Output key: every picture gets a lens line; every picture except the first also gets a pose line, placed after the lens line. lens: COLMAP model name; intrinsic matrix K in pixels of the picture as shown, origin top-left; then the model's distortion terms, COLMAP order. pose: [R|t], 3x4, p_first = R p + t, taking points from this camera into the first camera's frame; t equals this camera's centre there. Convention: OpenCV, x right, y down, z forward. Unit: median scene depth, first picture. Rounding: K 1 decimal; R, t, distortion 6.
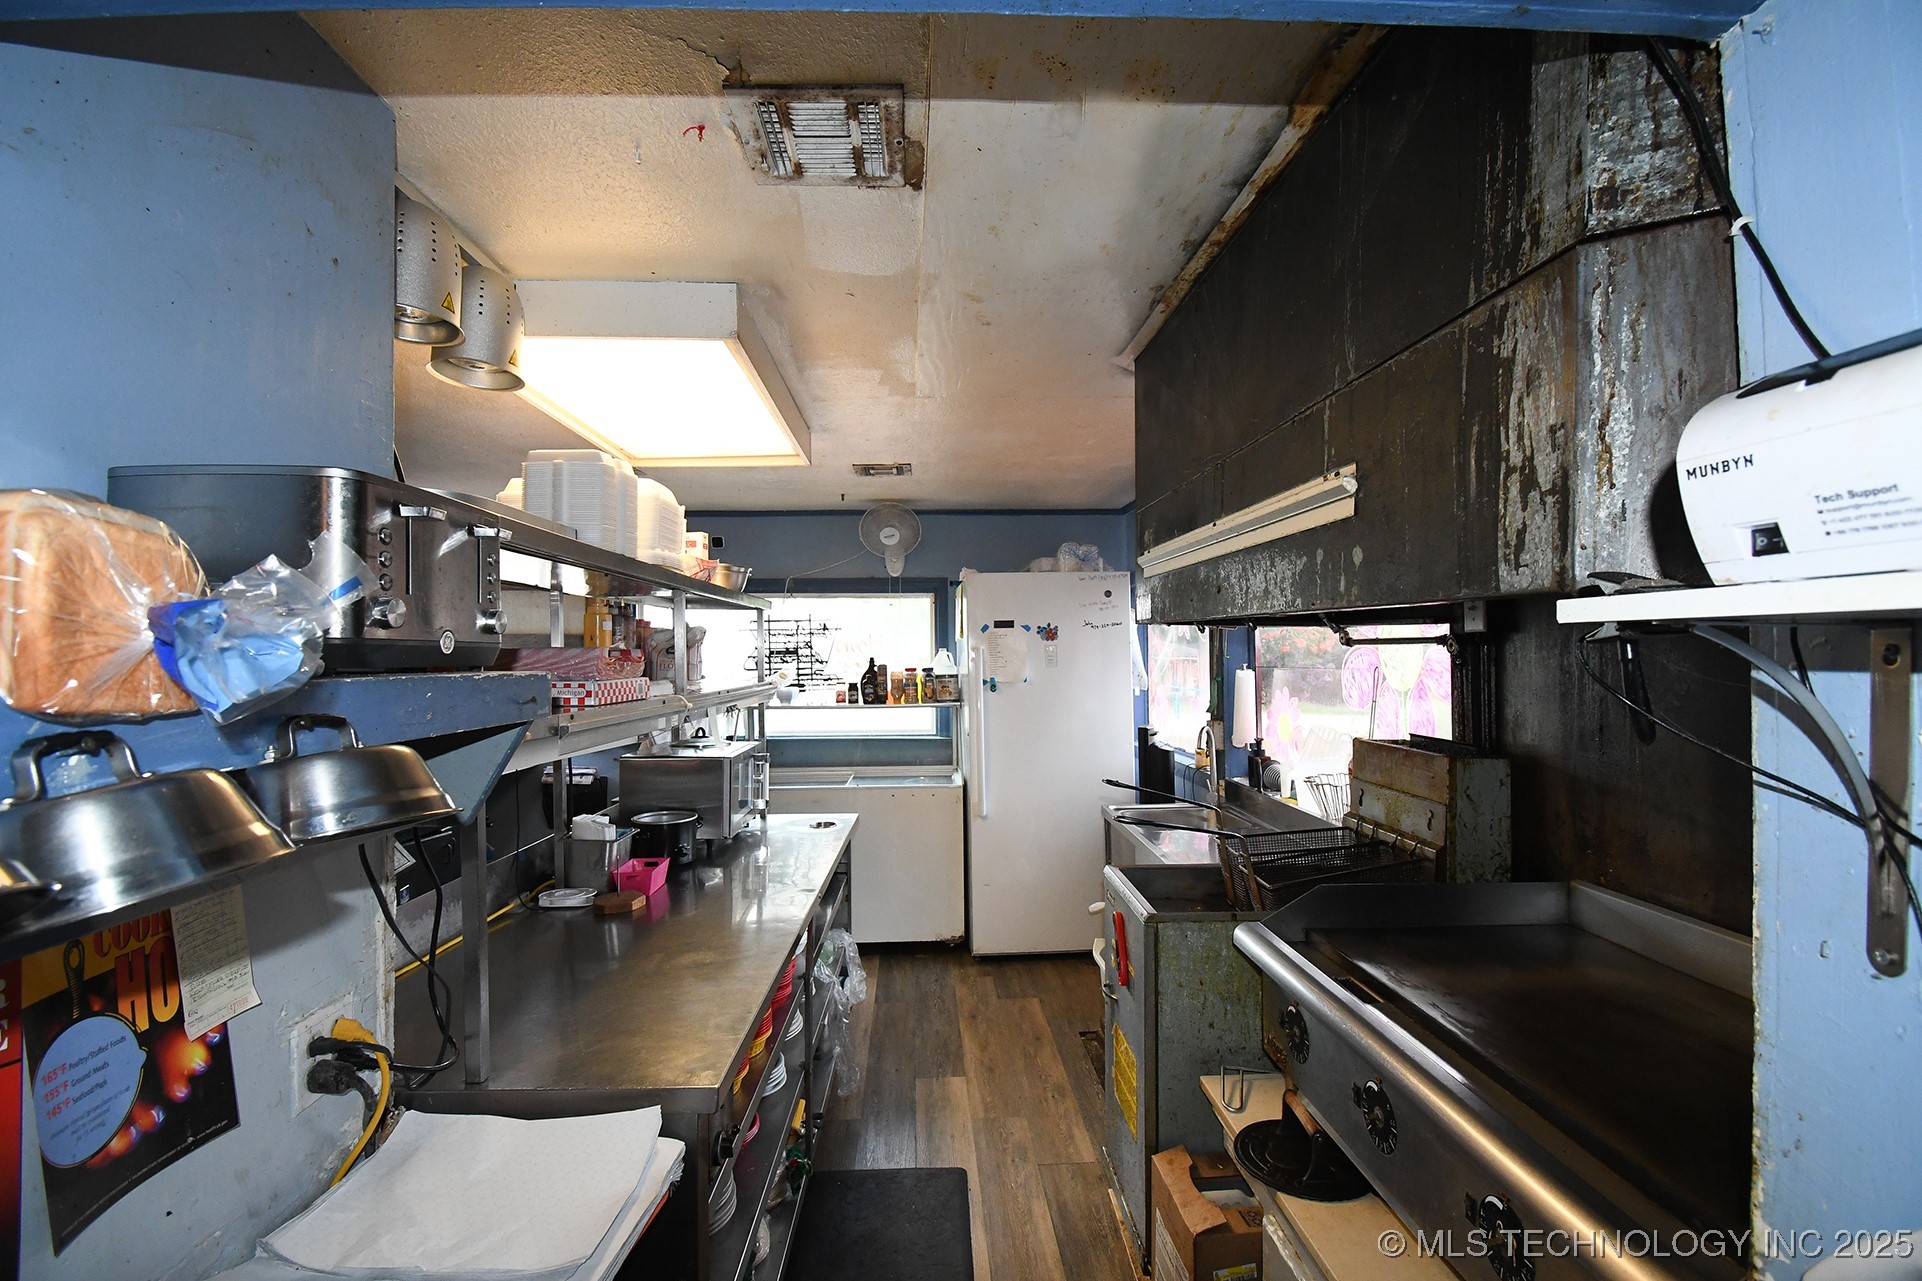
lens RADIAL K [[845.5, 0, 961.0], [0, 845.5, 640.5], [0, 0, 1]] dist [0.023470, -0.026515]
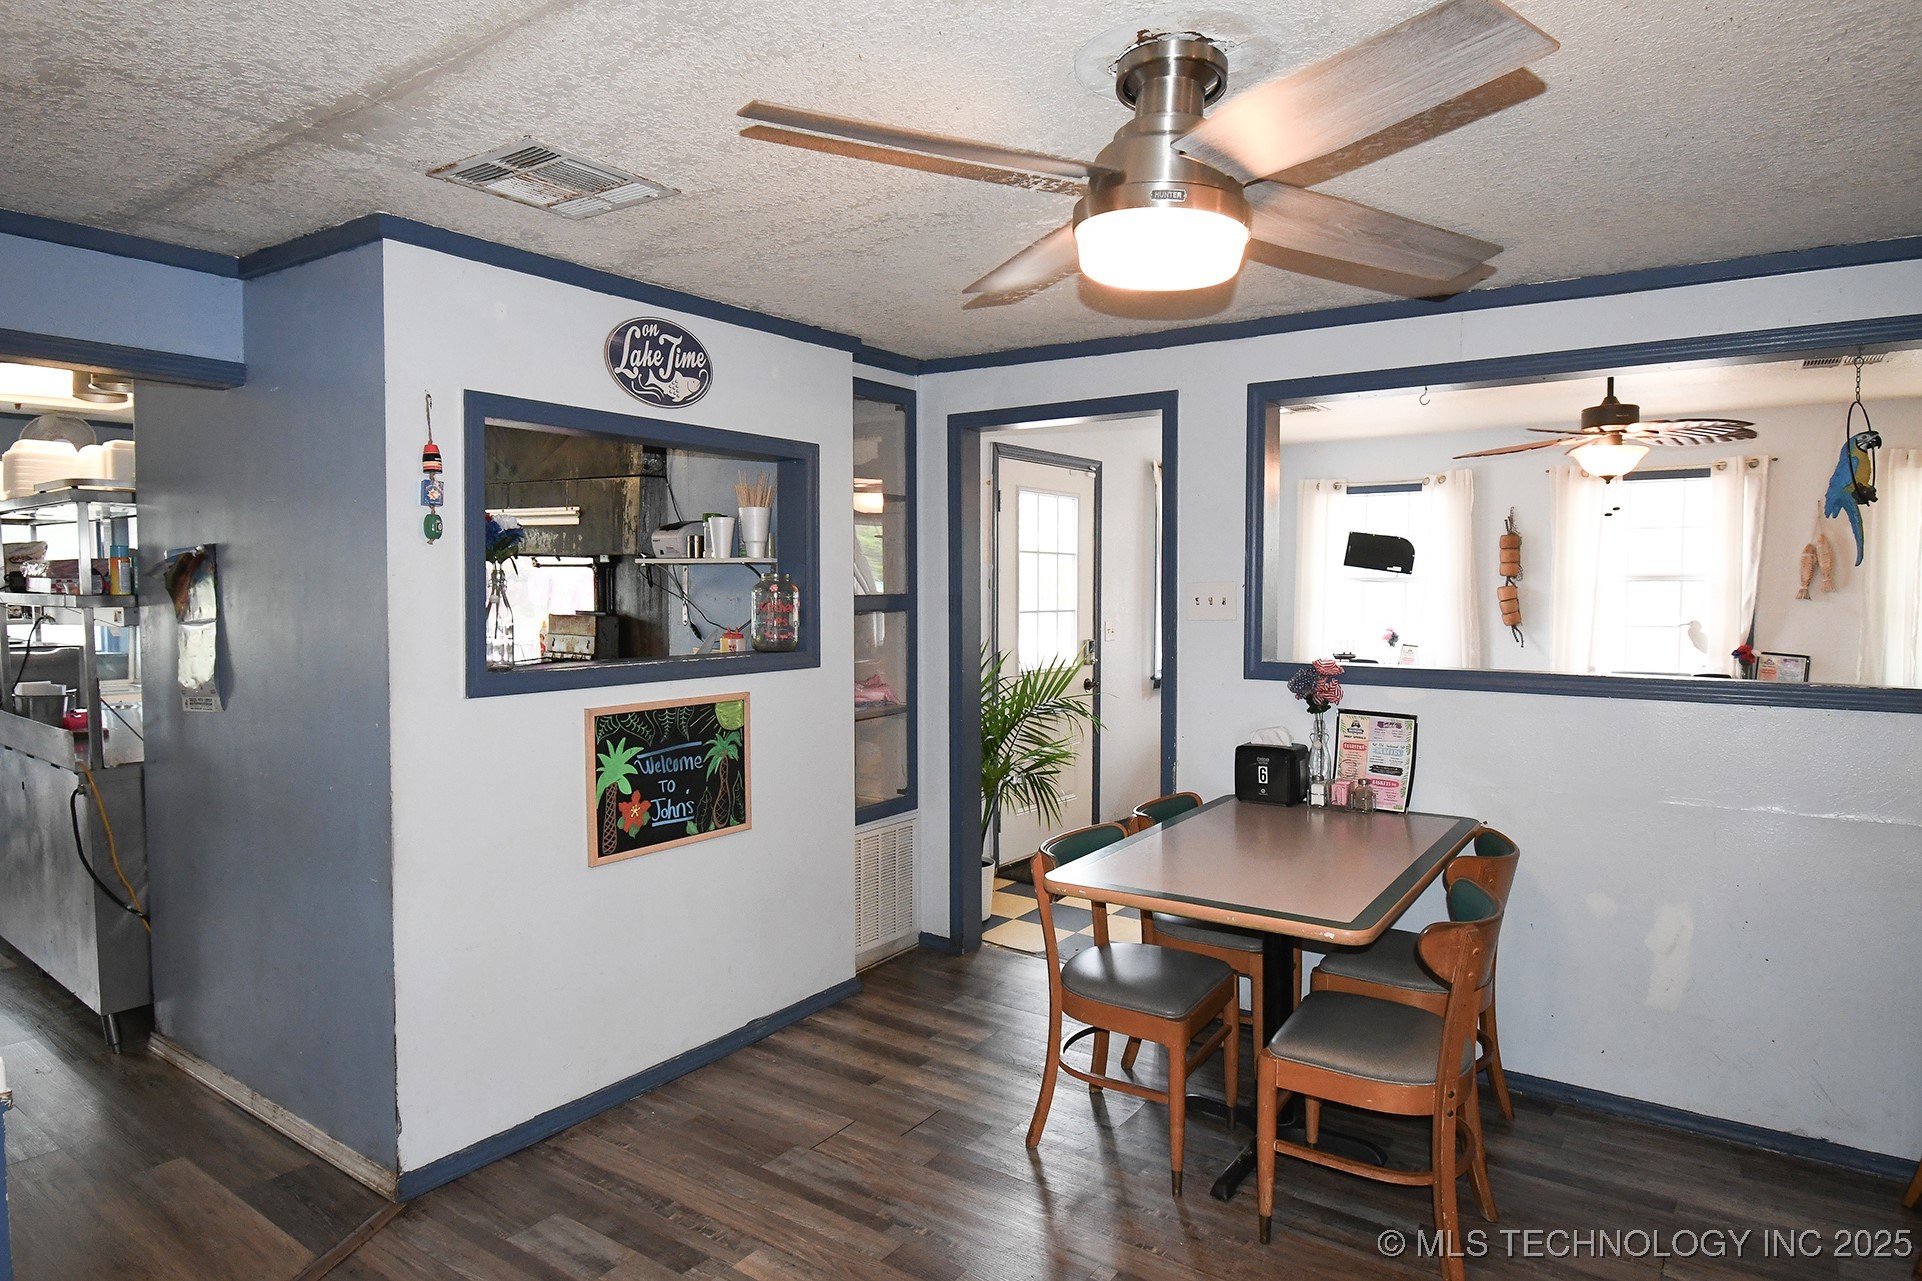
lens RADIAL K [[1140.3, 0, 937.2], [0, 1140.3, 629.3], [0, 0, 1]] dist [0.027854, -0.039902]
pose [[0.644654, -0.027602, 0.763976, -1.155183], [-0.015895, 0.998648, 0.049492, 0.003190], [-0.764309, -0.044048, 0.643344, -1.645930]]
